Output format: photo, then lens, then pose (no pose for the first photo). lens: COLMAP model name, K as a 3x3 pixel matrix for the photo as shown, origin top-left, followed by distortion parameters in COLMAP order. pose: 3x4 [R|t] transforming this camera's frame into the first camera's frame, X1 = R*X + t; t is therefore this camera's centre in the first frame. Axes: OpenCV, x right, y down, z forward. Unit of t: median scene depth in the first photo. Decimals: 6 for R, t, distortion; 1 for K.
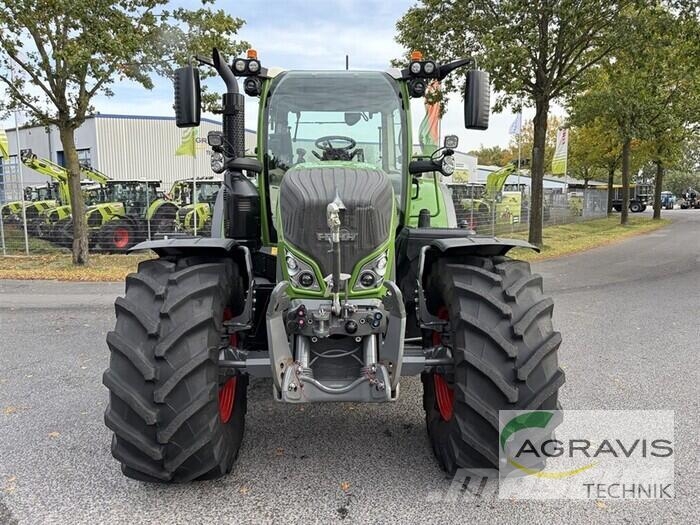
lens RADIAL K [[529.4, 0, 350.0], [0, 529.4, 262.5], [0, 0, 1]] dist [0.079931, -0.120748]
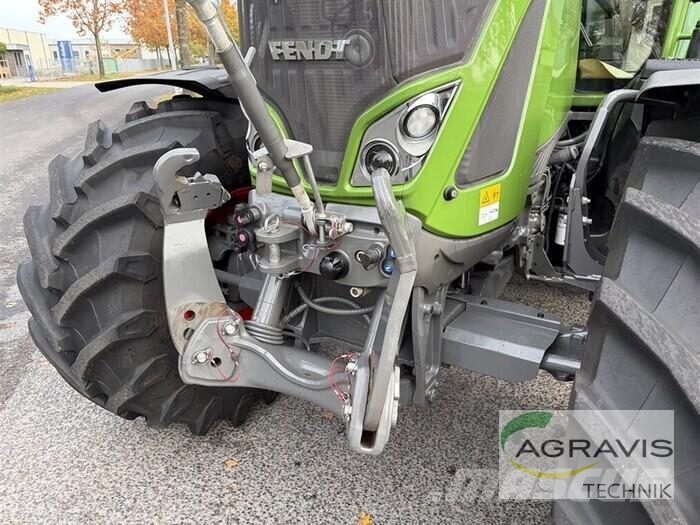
lens RADIAL K [[529.4, 0, 350.0], [0, 529.4, 262.5], [0, 0, 1]] dist [0.079931, -0.120748]
pose [[0.829693, 0.185727, -0.526418, 0.258000], [-0.051575, 0.964499, 0.259000, 0.001362], [0.555833, -0.187741, 0.809817, 0.653686]]
